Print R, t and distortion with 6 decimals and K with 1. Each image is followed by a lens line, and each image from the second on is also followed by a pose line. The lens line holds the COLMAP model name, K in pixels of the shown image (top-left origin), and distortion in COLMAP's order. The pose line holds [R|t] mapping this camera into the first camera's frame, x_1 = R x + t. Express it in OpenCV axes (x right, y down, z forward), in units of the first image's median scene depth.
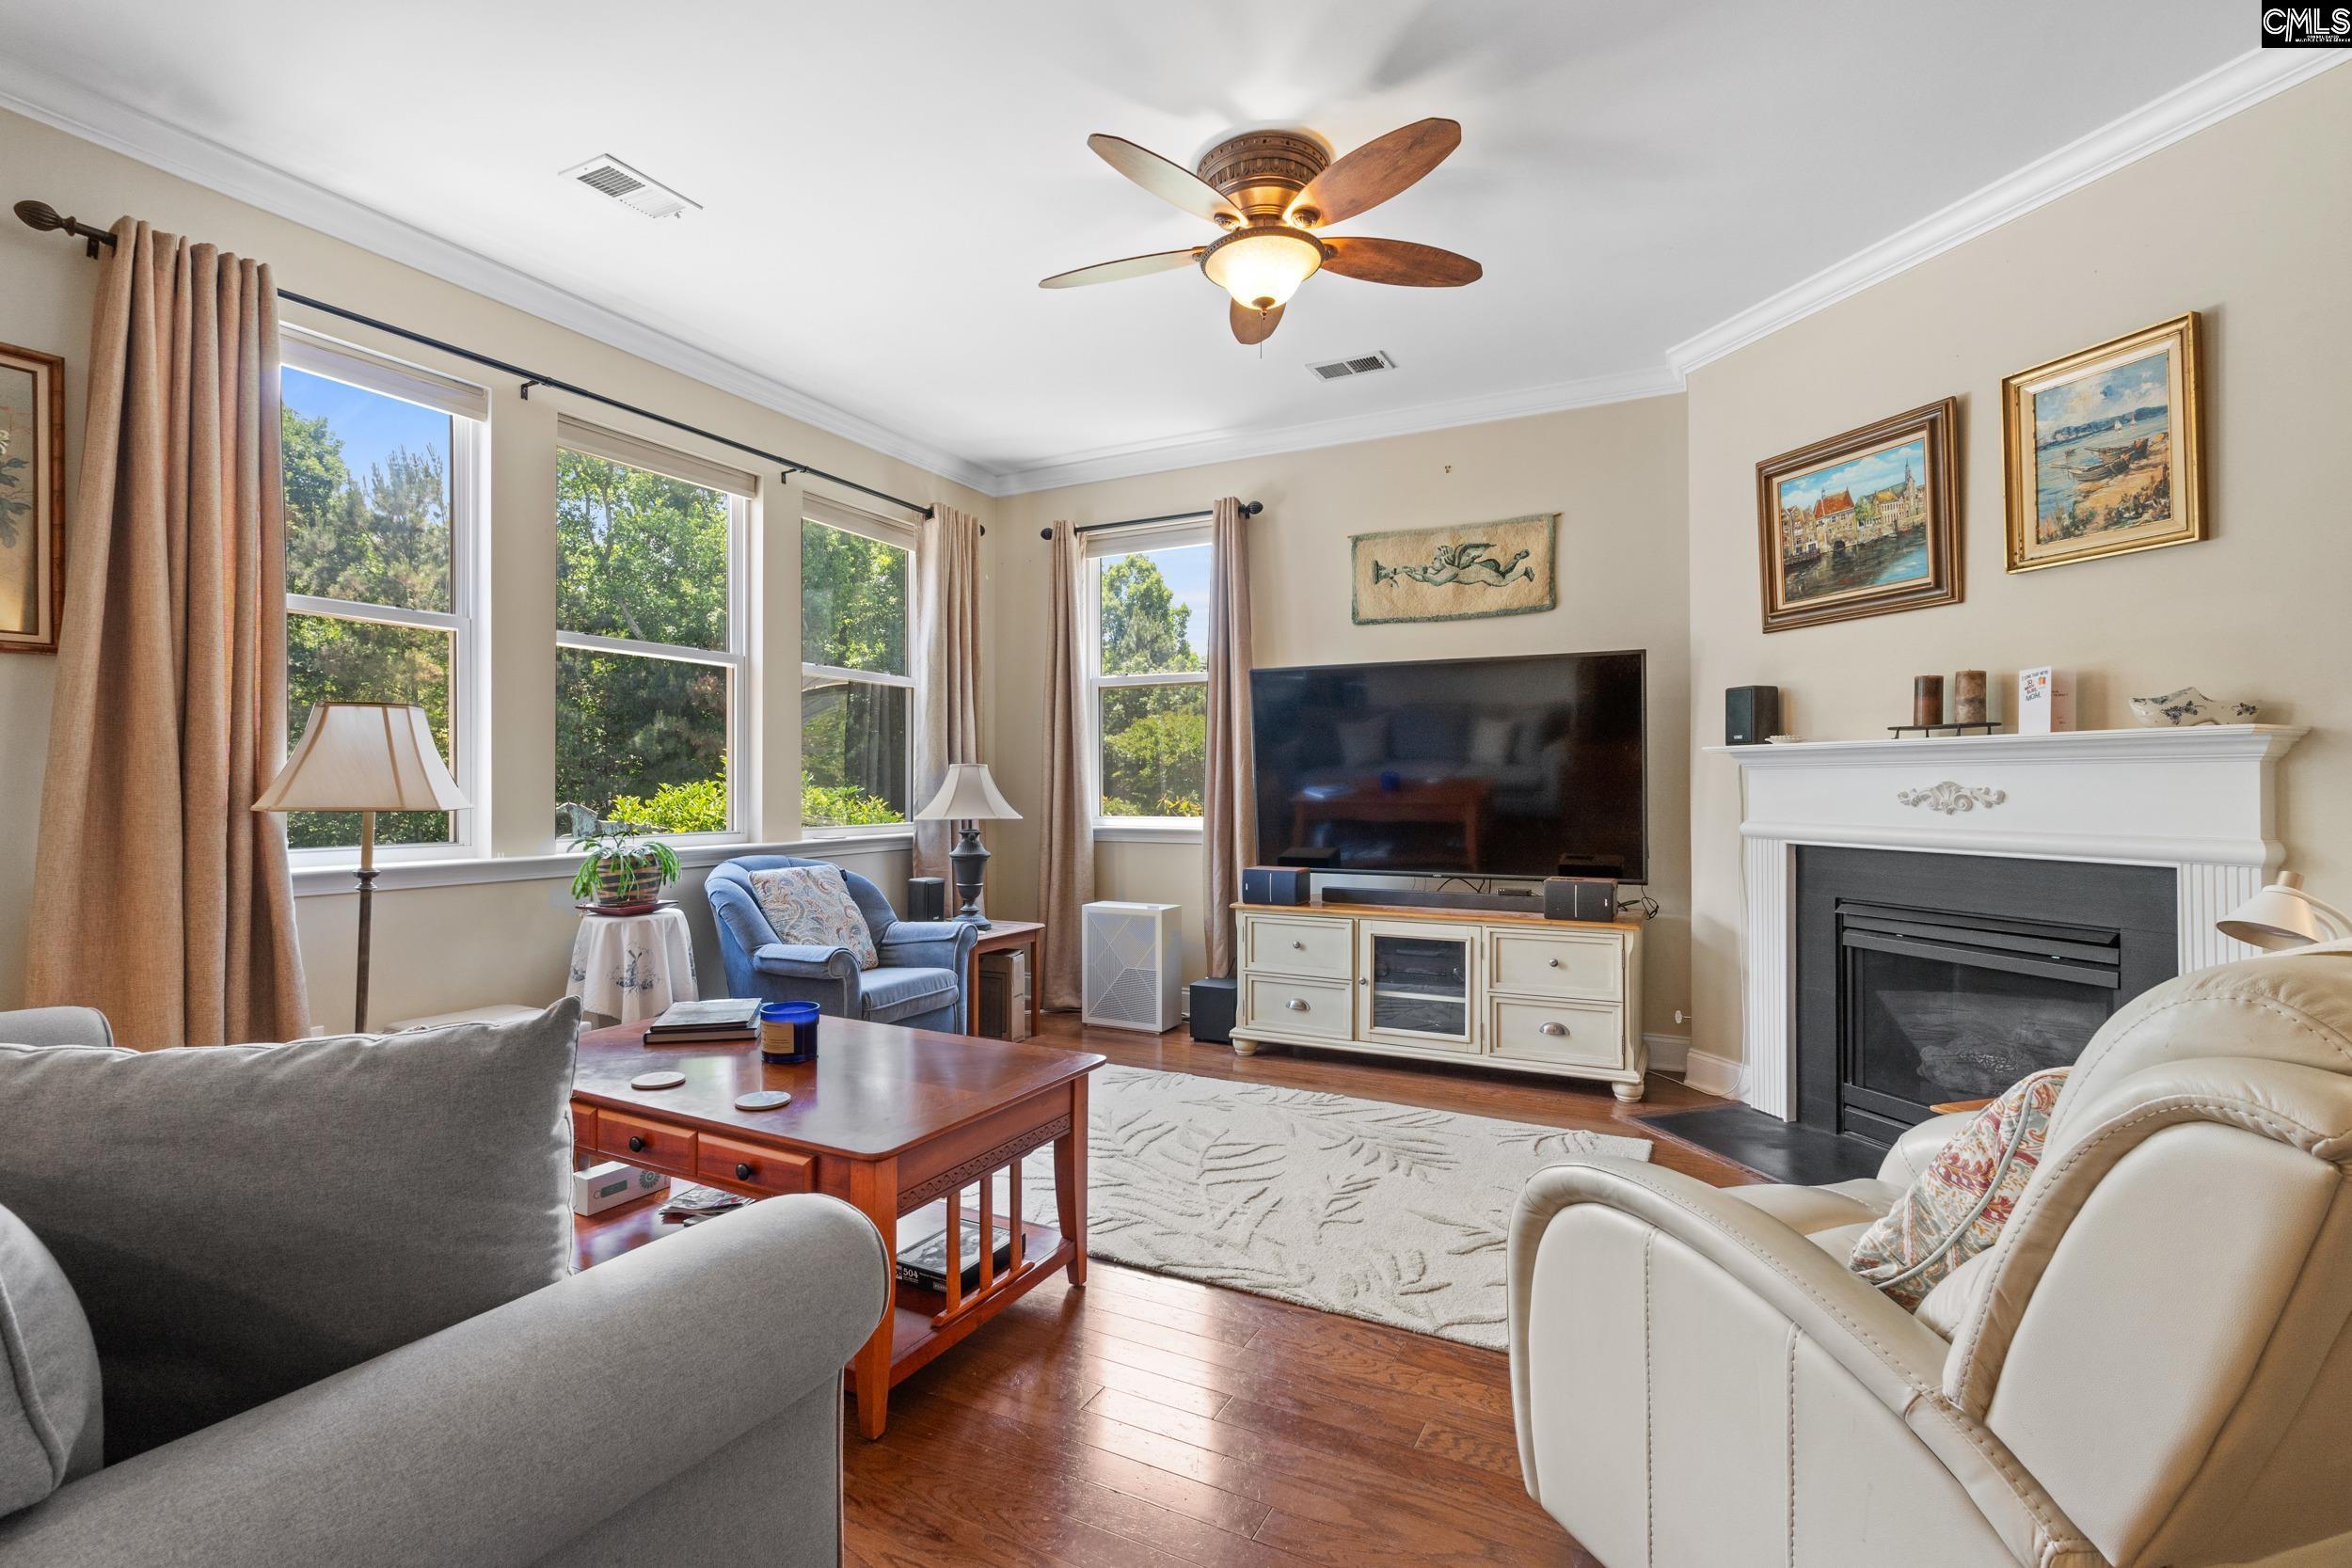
lens RADIAL K [[1079.2, 0, 1172.5], [0, 1079.2, 780.9], [0, 0, 1]] dist [-0.003601, -0.000221]
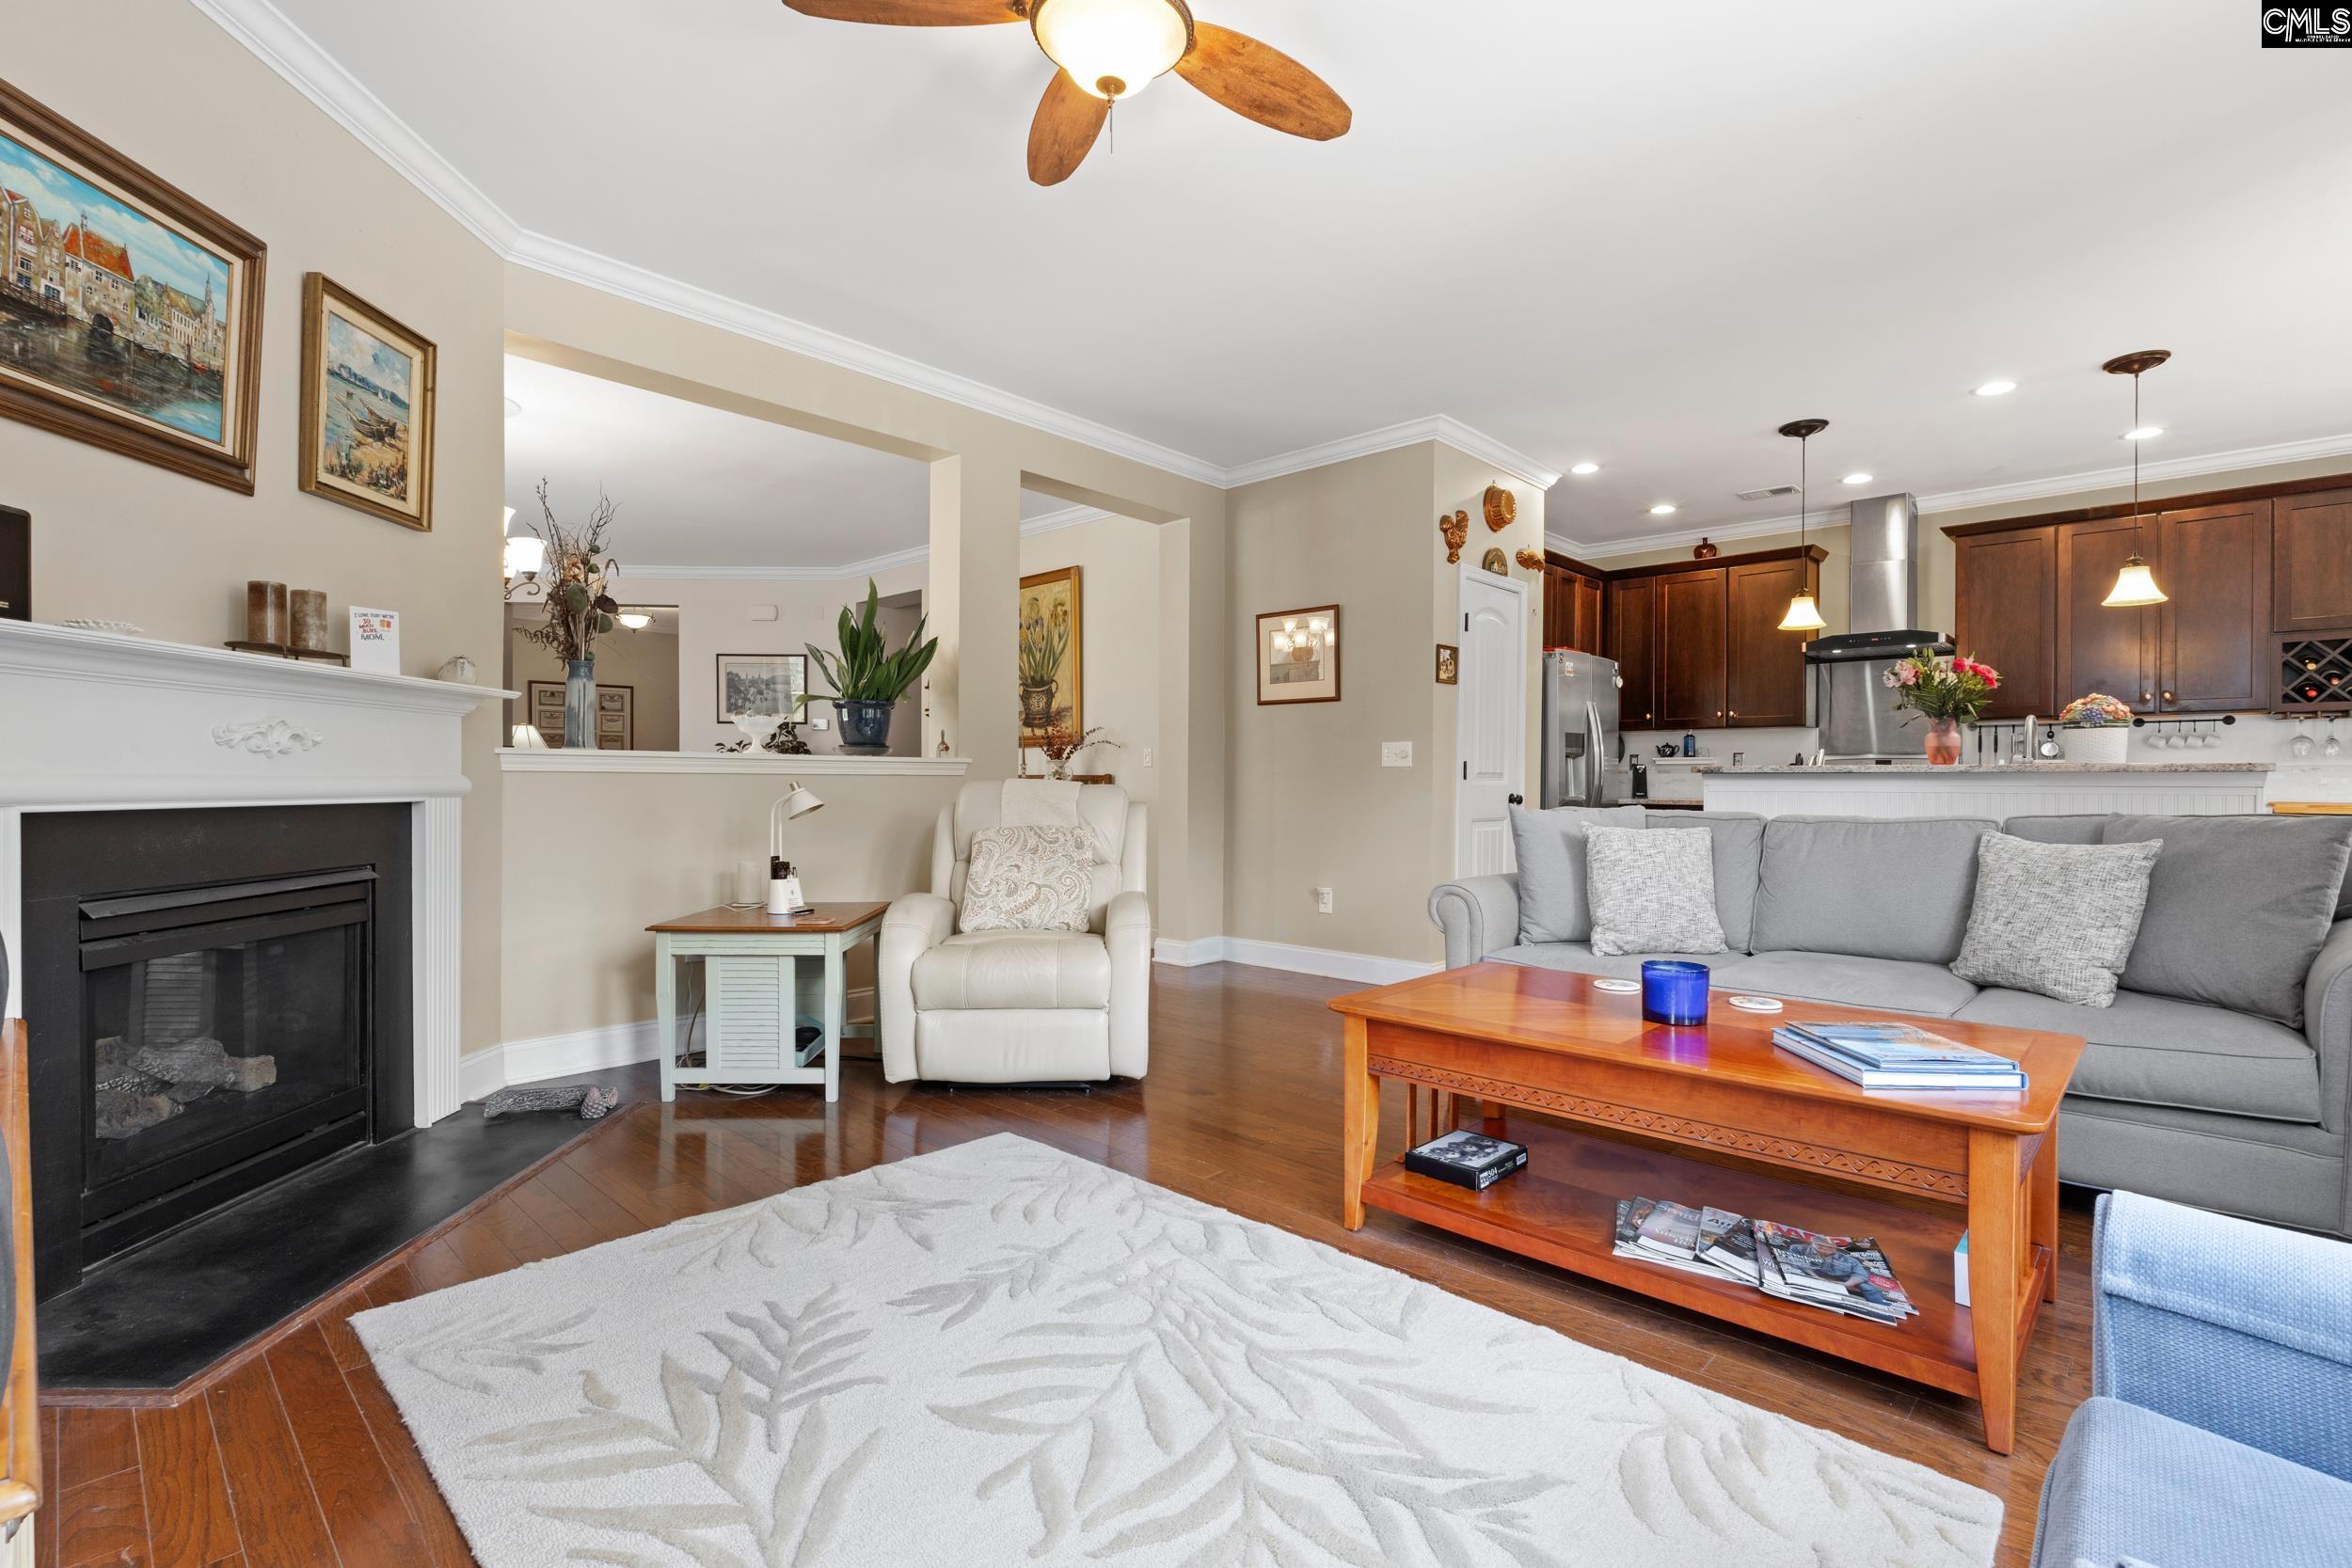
lens RADIAL K [[1079.2, 0, 1183.1], [0, 1079.2, 776.2], [0, 0, 1]] dist [-0.003601, -0.000221]
pose [[-0.966062, -0.009682, 0.258130, -0.172728], [-0.011608, 0.999915, -0.005939, 0.045753], [-0.258051, -0.008734, -0.966092, 1.763210]]
